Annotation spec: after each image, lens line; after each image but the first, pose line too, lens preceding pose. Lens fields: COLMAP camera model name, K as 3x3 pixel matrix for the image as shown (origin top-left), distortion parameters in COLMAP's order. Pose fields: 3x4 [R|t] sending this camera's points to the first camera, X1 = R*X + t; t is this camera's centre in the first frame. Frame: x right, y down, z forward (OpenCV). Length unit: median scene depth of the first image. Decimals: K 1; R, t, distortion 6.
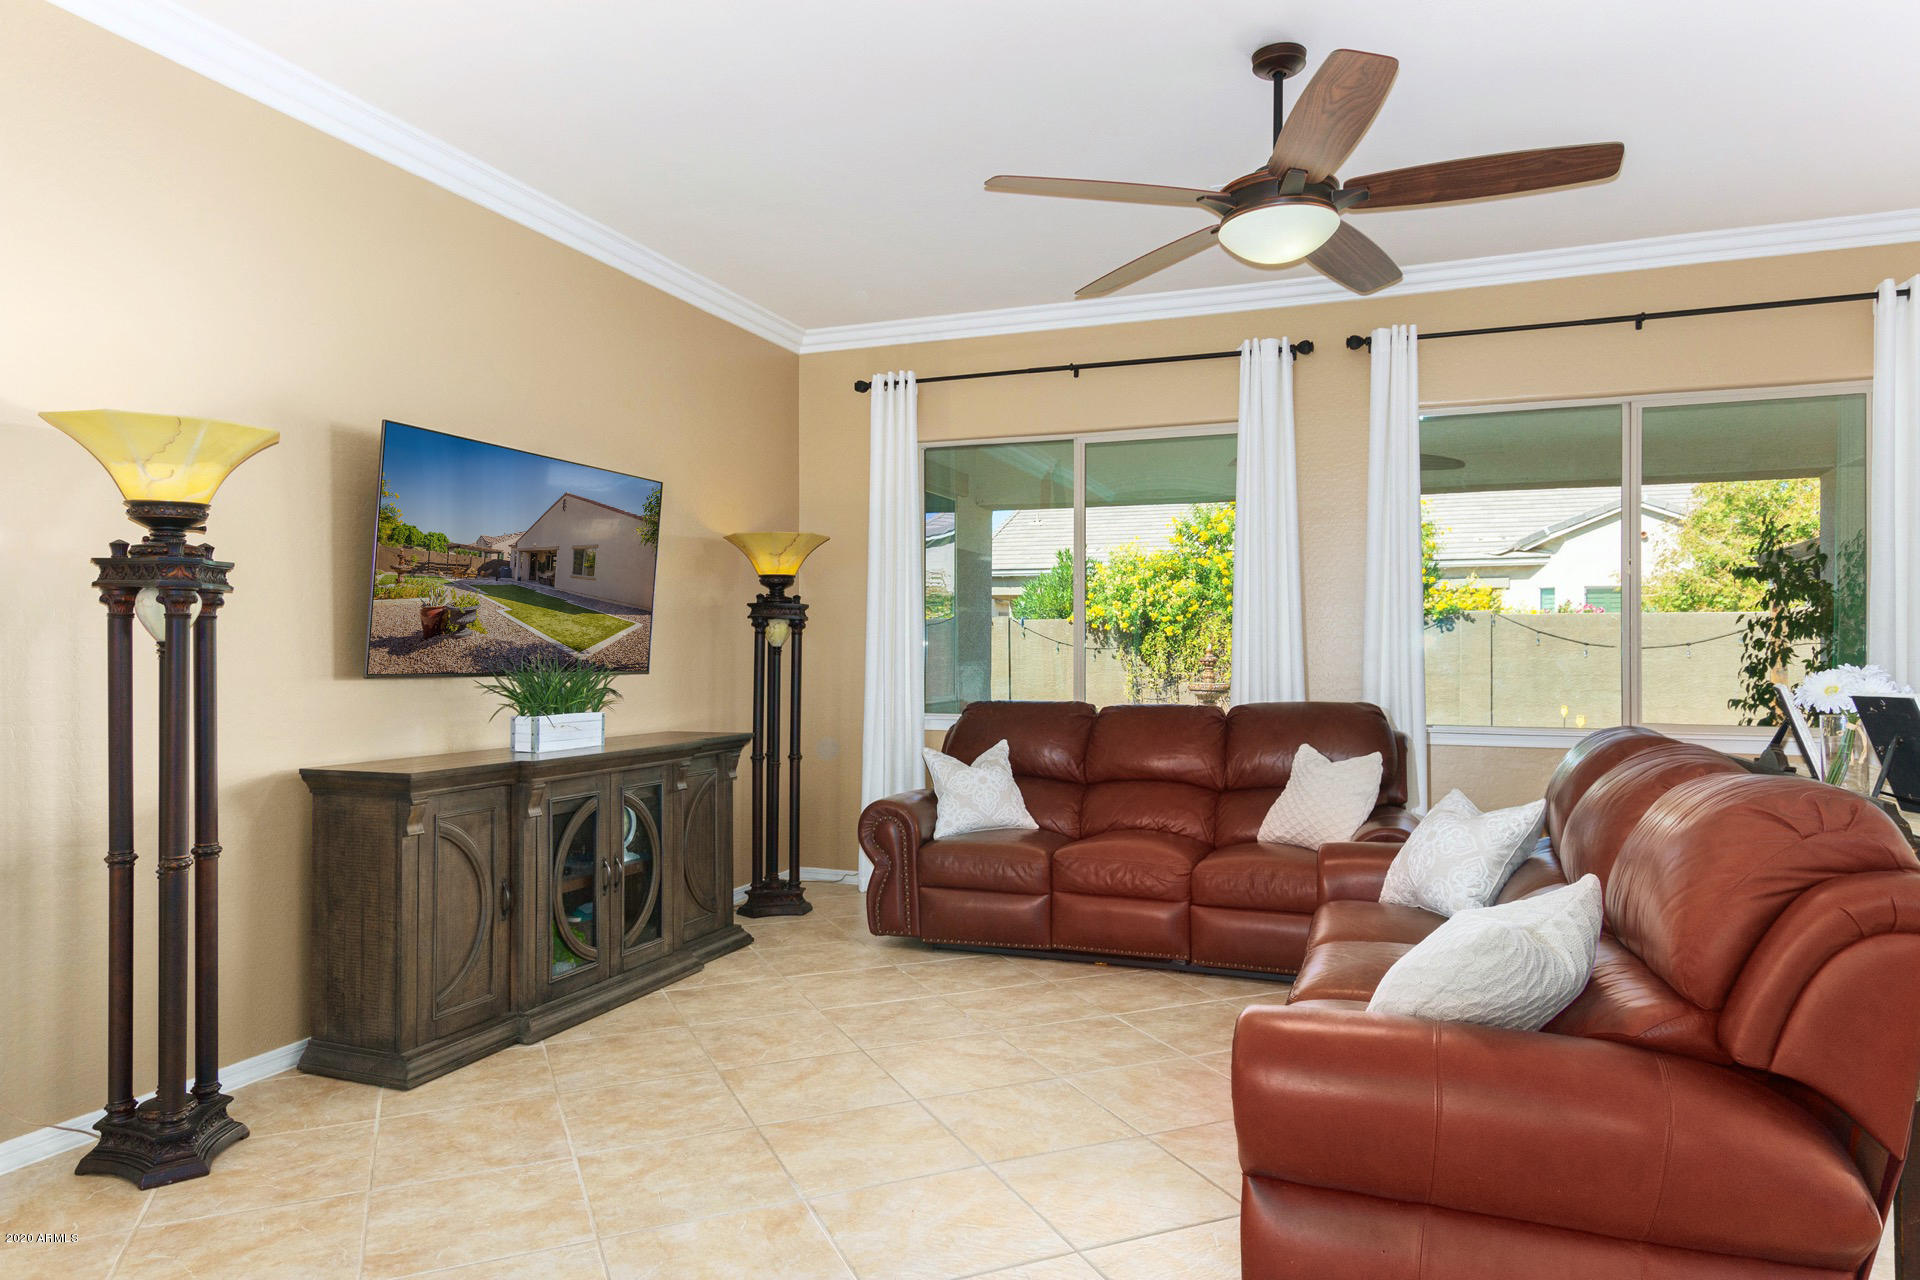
lens RADIAL K [[1181.9, 0, 927.4], [0, 1181.9, 635.8], [0, 0, 1]] dist [0.000426, -0.000328]
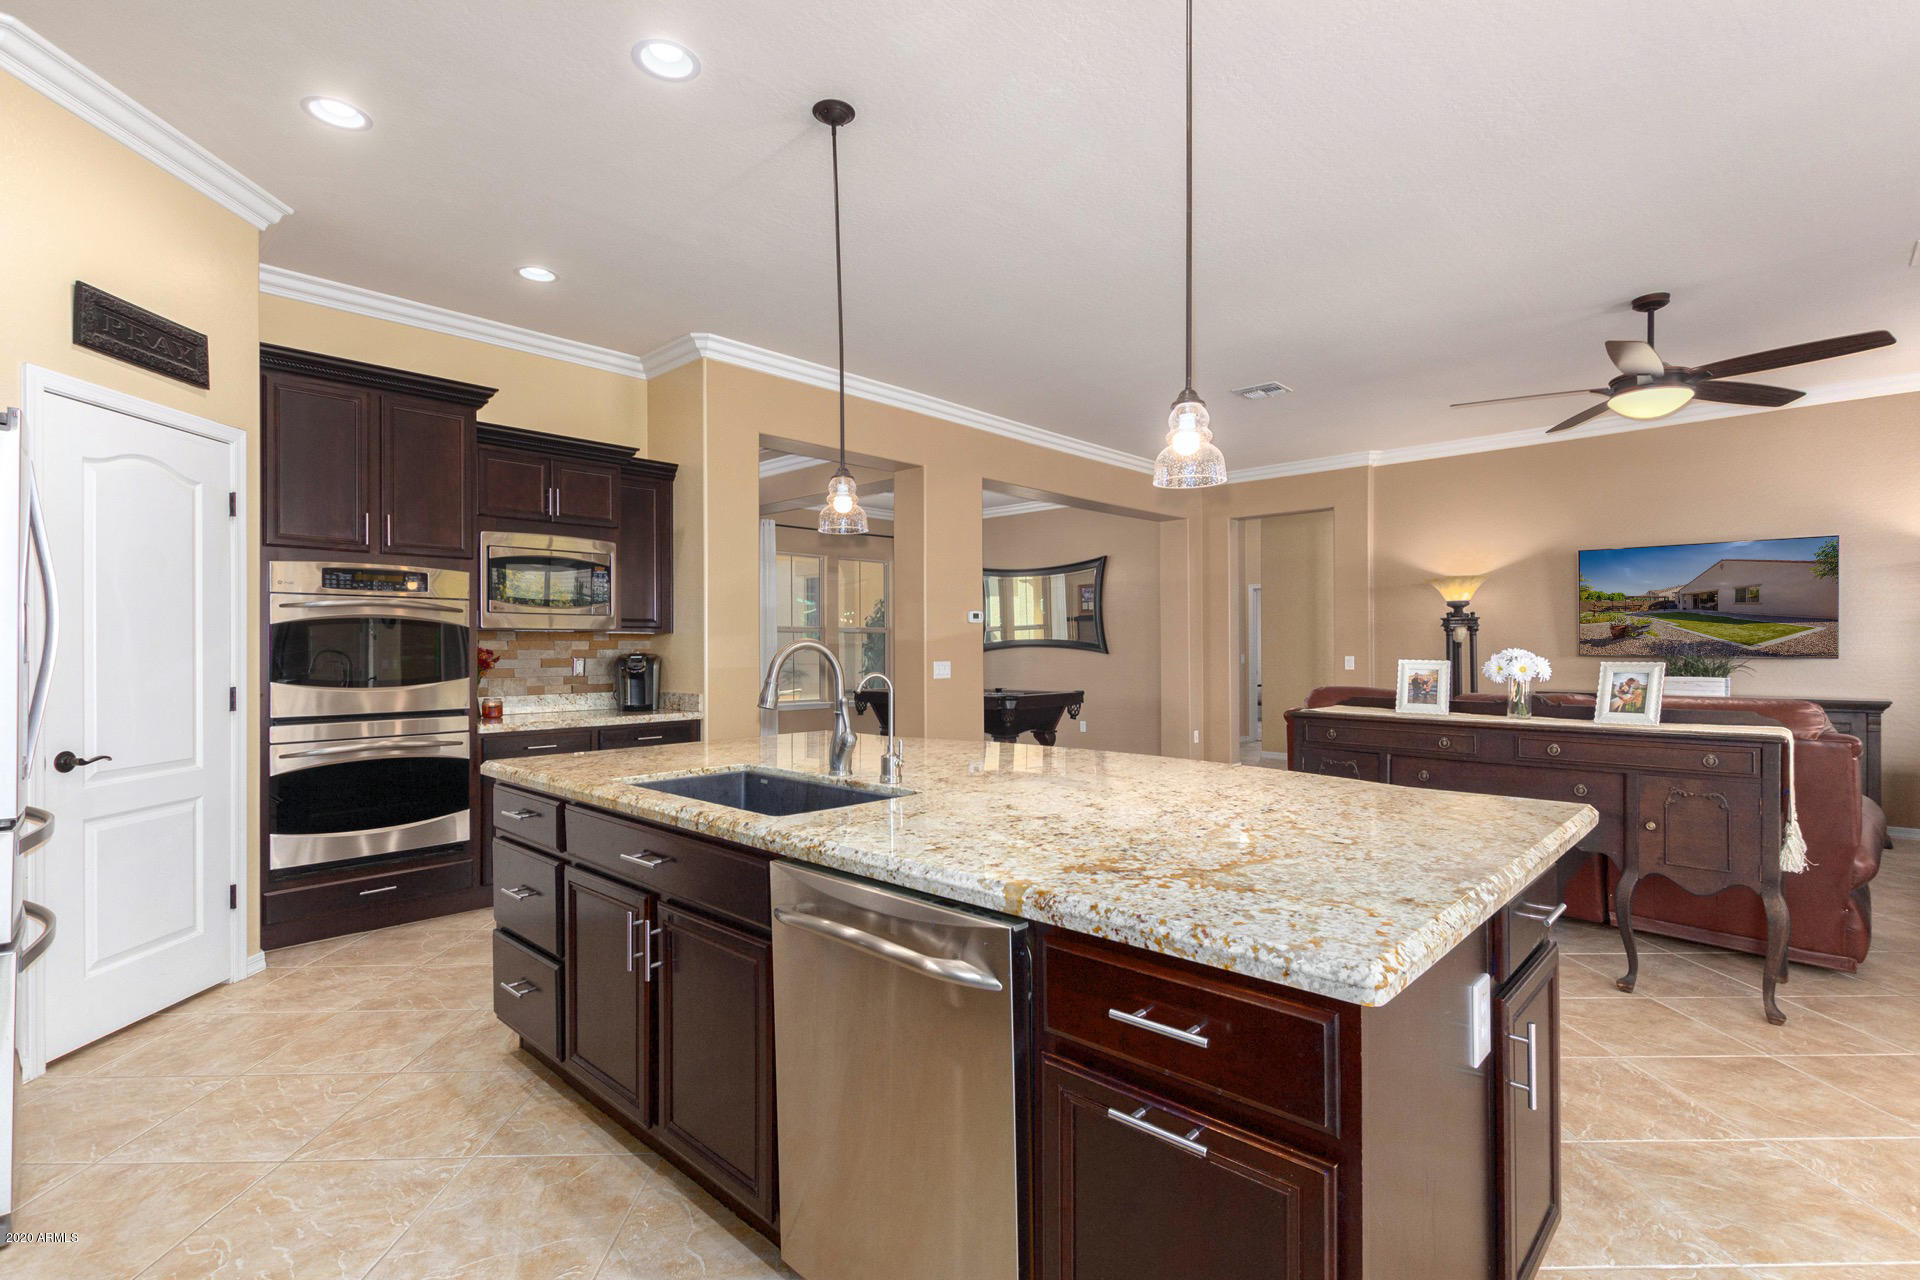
lens RADIAL K [[898.4, 0, 957.4], [0, 898.4, 647.0], [0, 0, 1]] dist [0.025874, -0.008138]
pose [[-0.352486, -0.007180, -0.935789, 1.608510], [0.007593, 0.999916, -0.010532, 0.024601], [0.935786, -0.010818, -0.352402, 0.413685]]
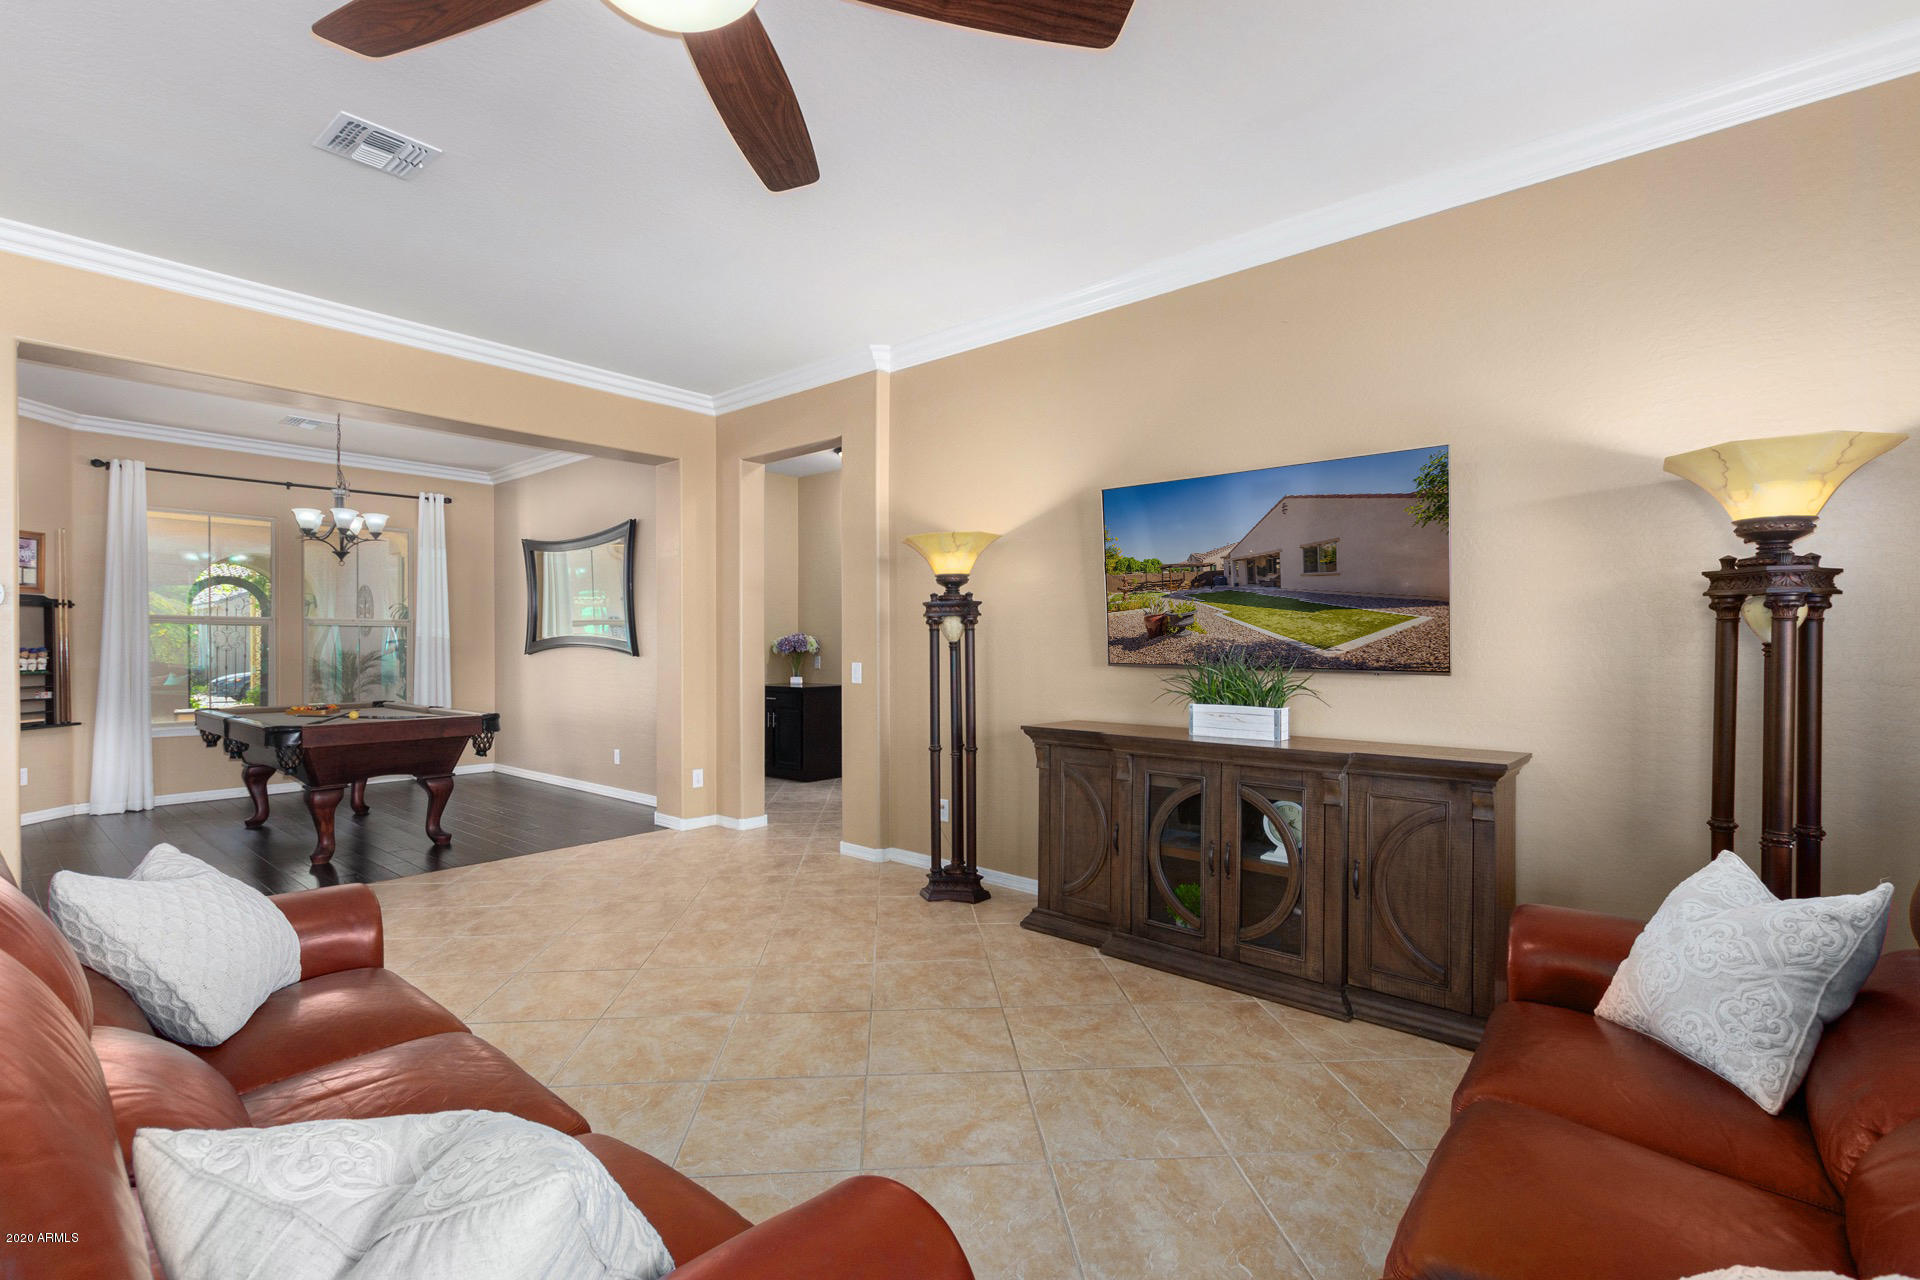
lens RADIAL K [[848.6, 0, 960.0], [0, 848.6, 640.0], [0, 0, 1]] dist [-0.002762, -0.000274]
pose [[-0.302947, -0.014296, -0.952900, 0.544795], [0.004562, 0.999854, -0.016450, 0.018538], [0.952996, -0.009331, -0.302838, 1.047108]]
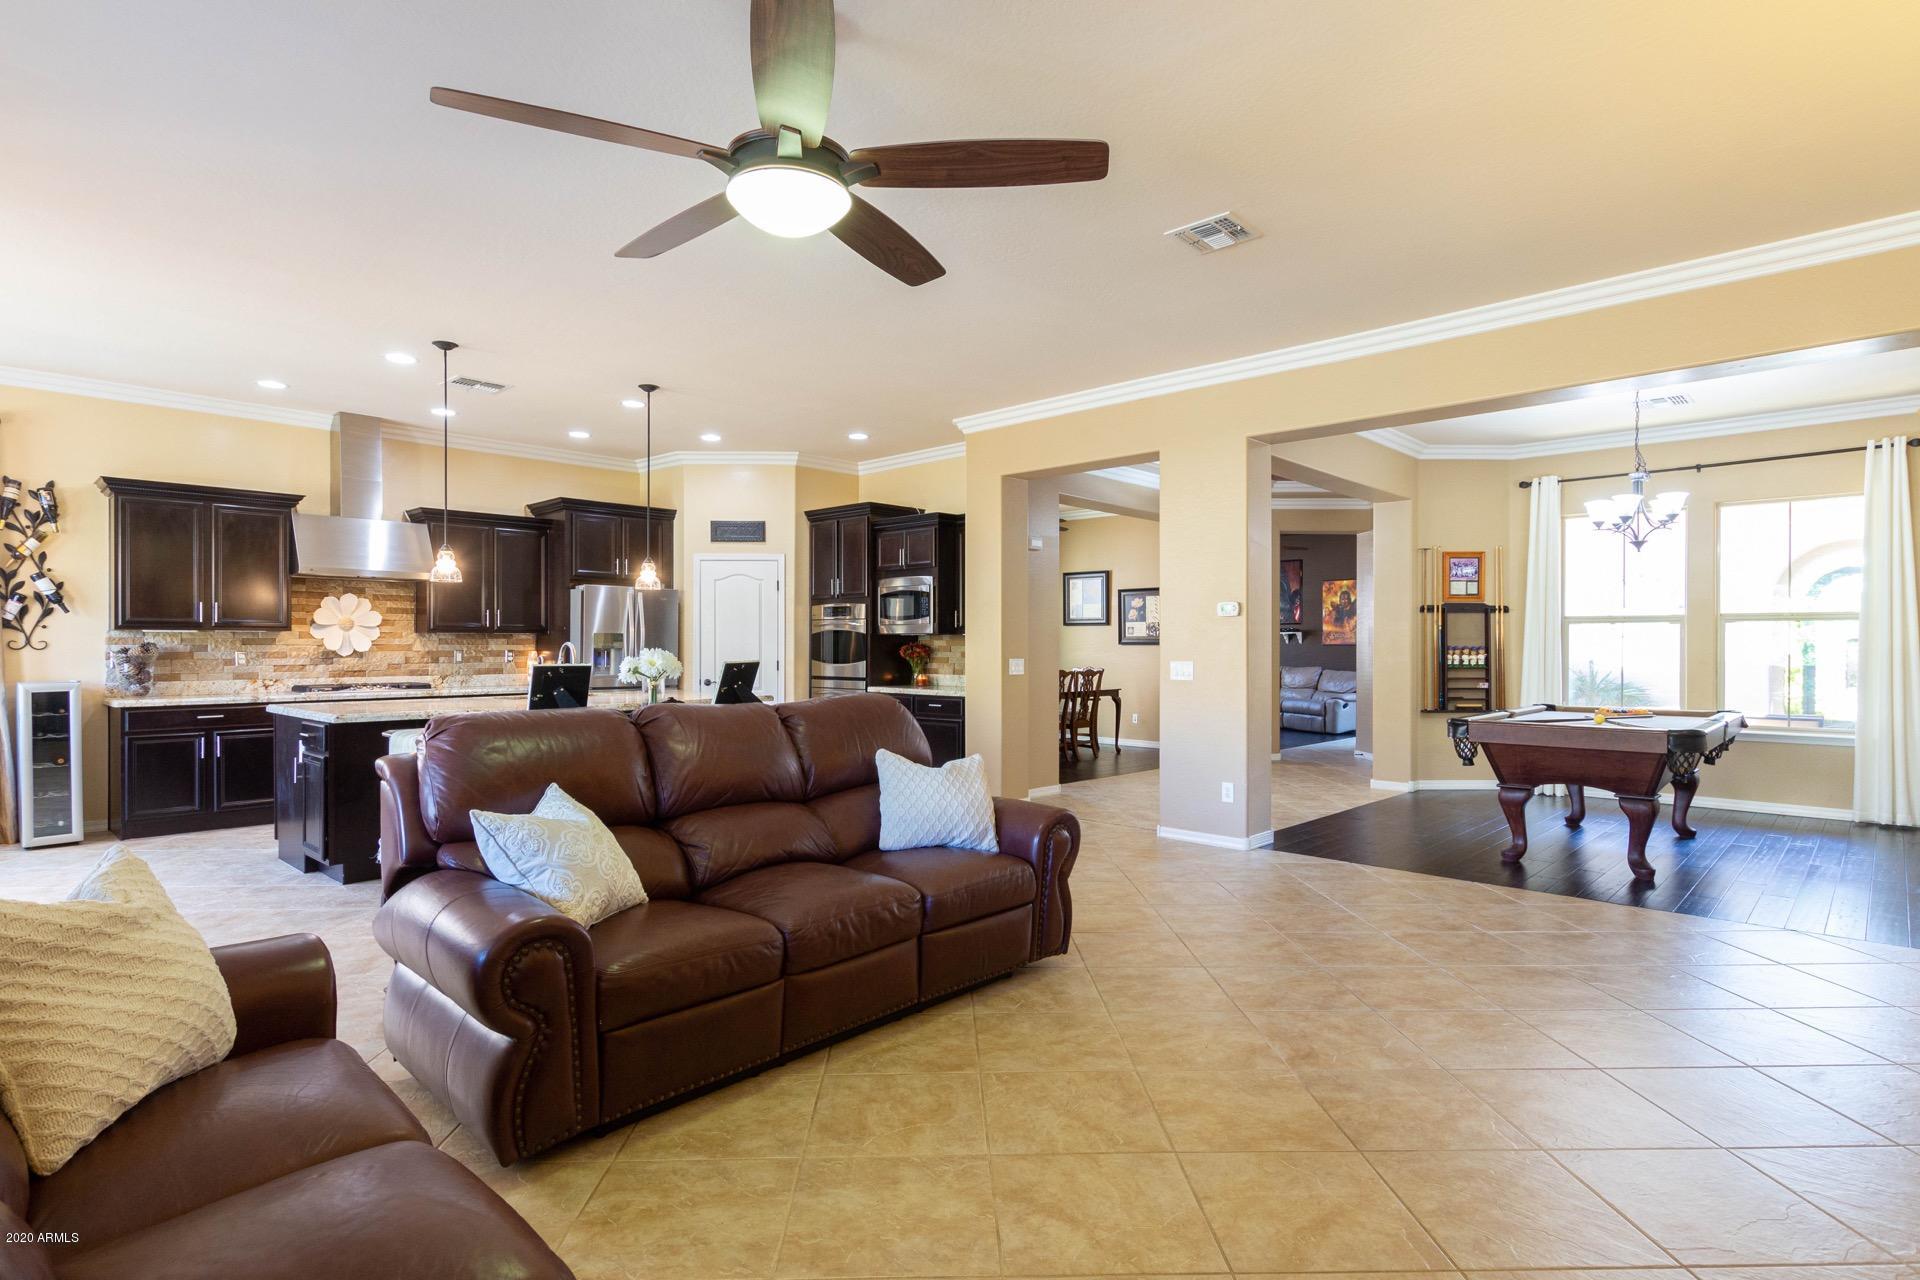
lens RADIAL K [[970.3, 0, 972.2], [0, 970.3, 650.7], [0, 0, 1]] dist [-0.018838, 0.002638]
pose [[-0.939241, -0.009872, 0.343117, -0.088239], [-0.009982, 0.999949, 0.001446, 0.017796], [-0.343114, -0.002067, -0.939292, 1.379828]]
